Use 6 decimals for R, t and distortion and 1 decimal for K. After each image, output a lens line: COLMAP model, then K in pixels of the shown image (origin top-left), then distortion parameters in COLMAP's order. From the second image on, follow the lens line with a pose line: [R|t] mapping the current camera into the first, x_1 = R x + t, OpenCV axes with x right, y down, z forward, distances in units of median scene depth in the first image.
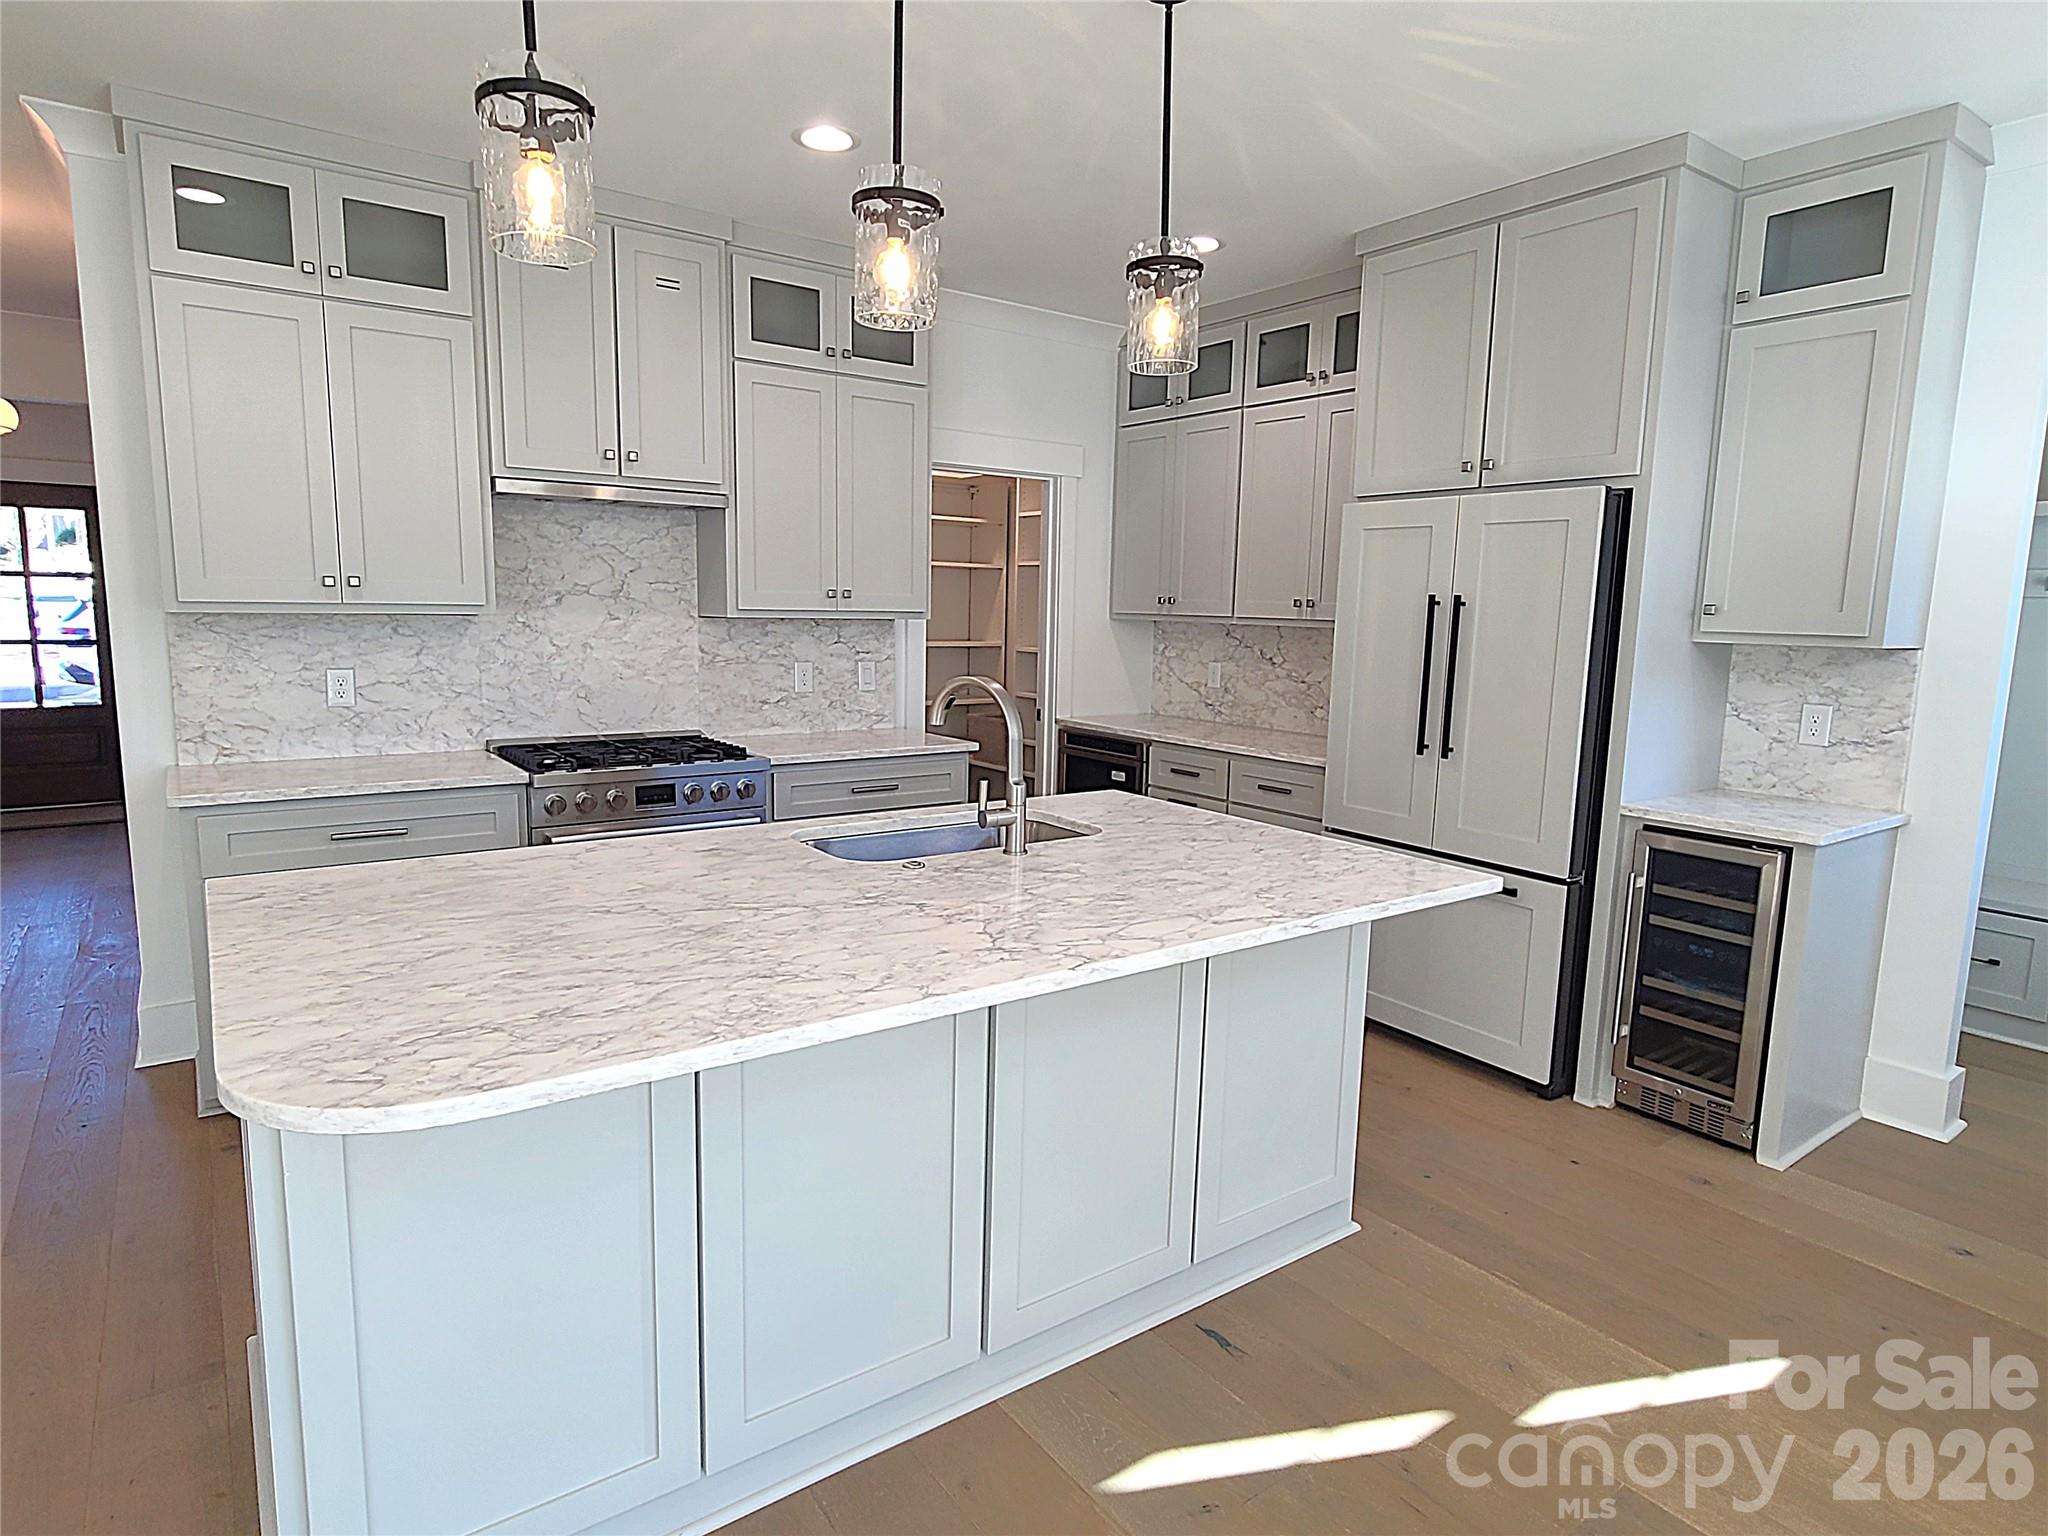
lens RADIAL K [[1141.9, 0, 1027.7], [0, 1141.9, 764.2], [0, 0, 1]] dist [0.001532, 0.000288]
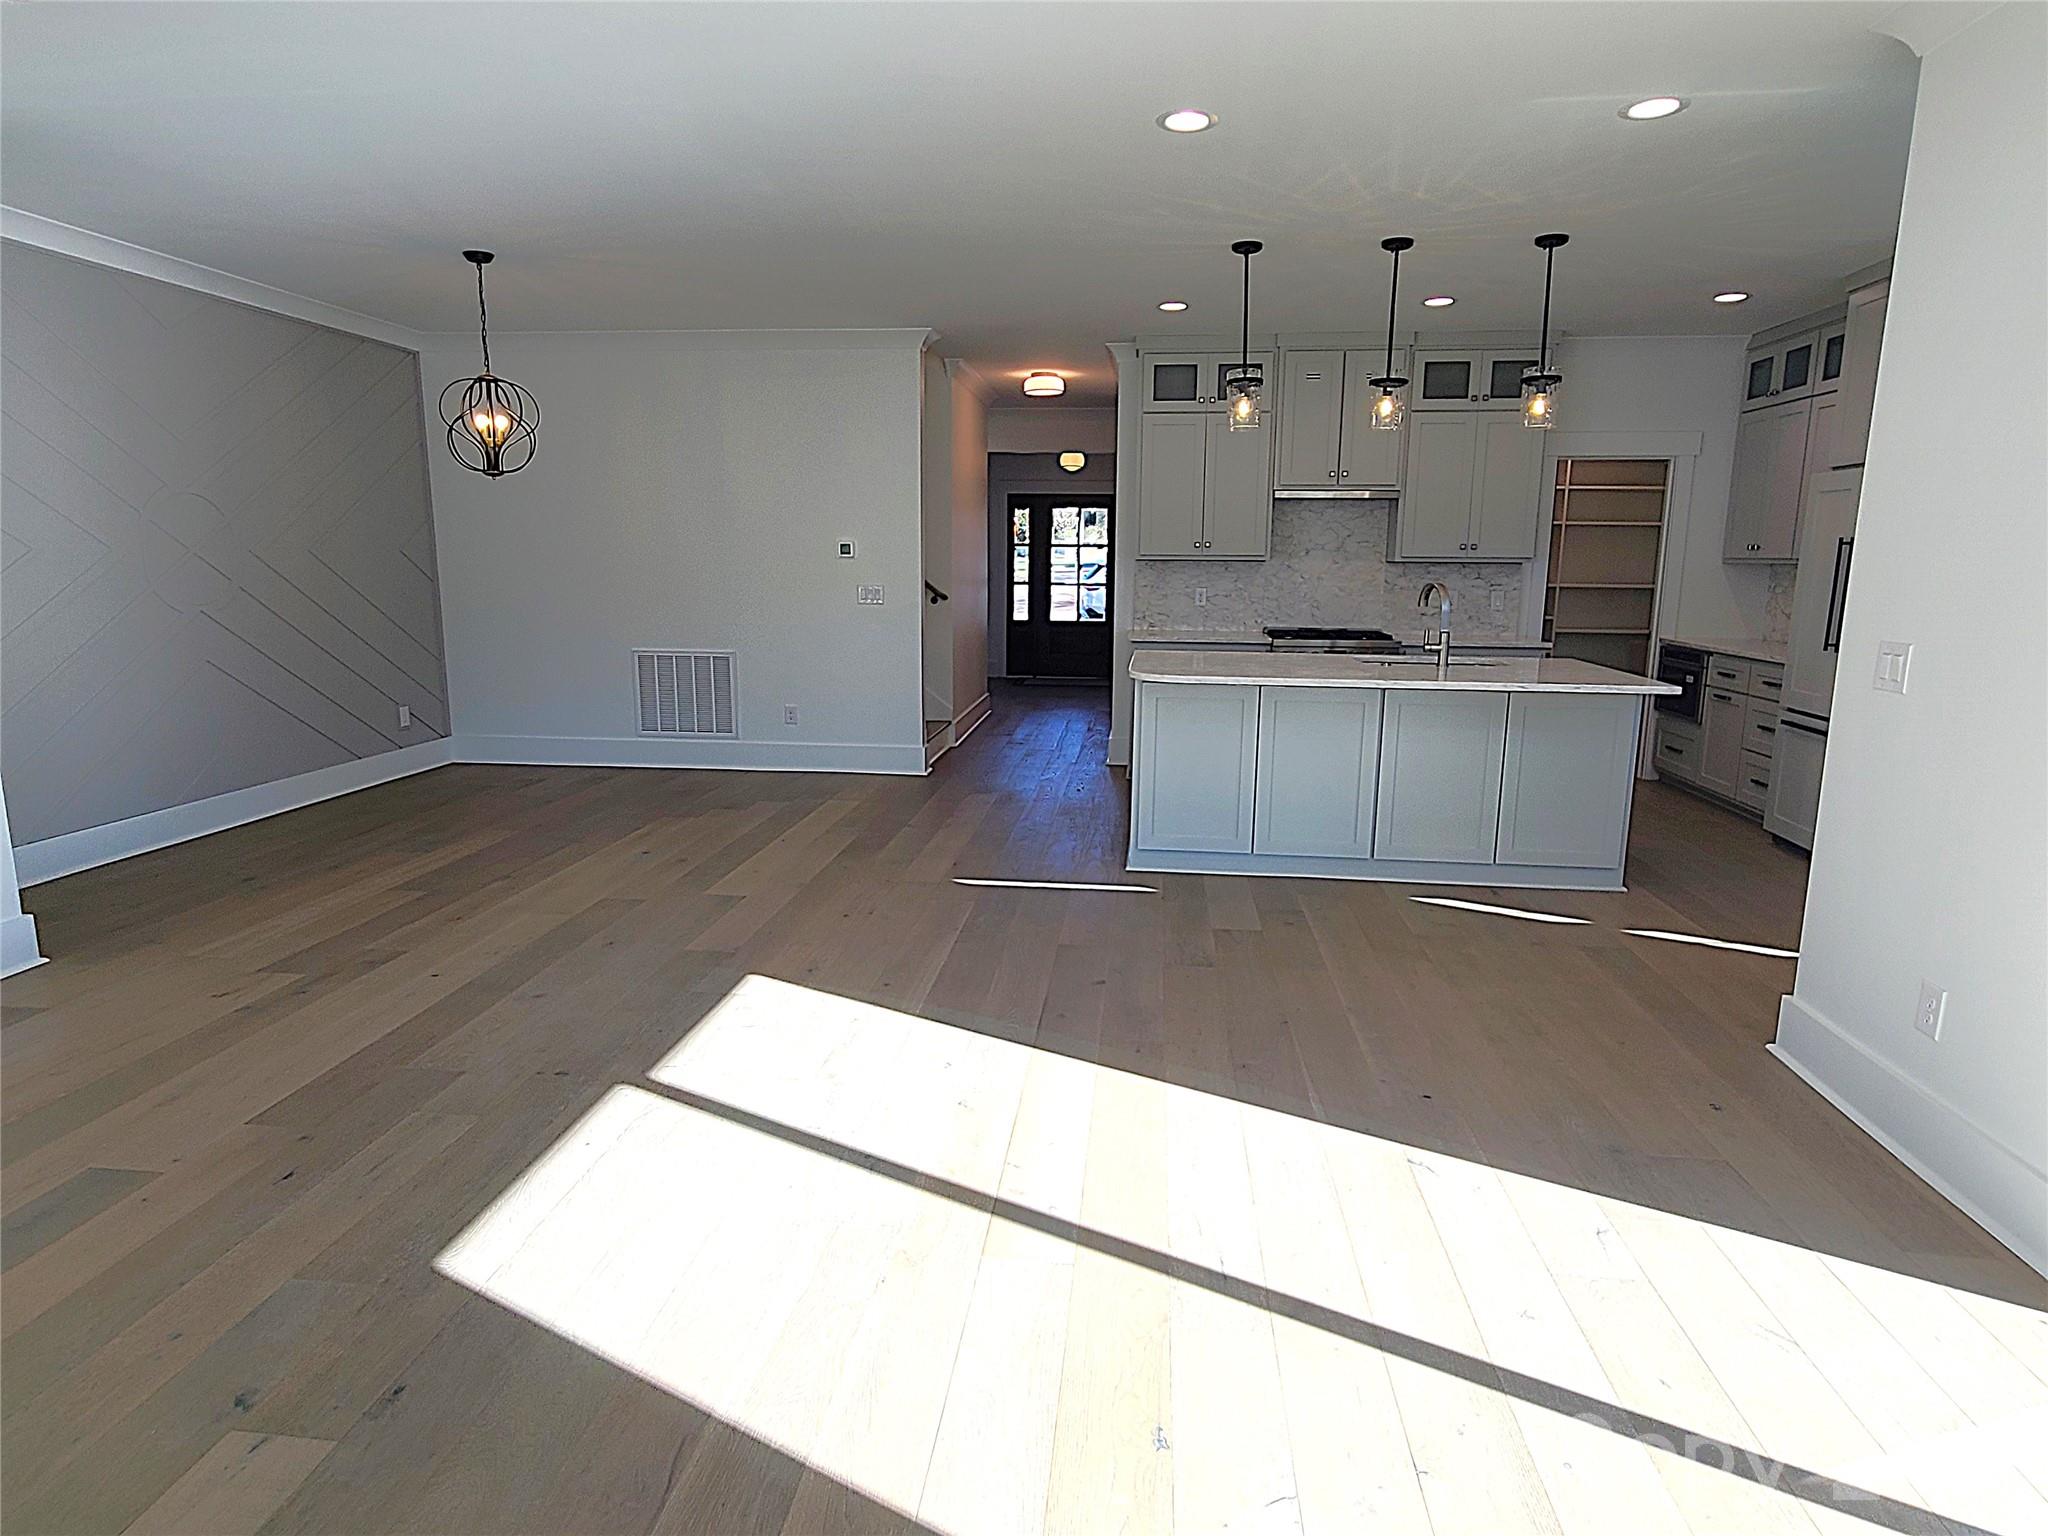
lens RADIAL K [[1141.9, 0, 1025.9], [0, 1141.9, 768.6], [0, 0, 1]] dist [0.001532, 0.000288]
pose [[0.733532, 0.111844, -0.670390, 0.515118], [-0.088123, 0.993692, 0.069360, 0.111381], [0.673918, 0.008199, 0.738760, -0.644491]]
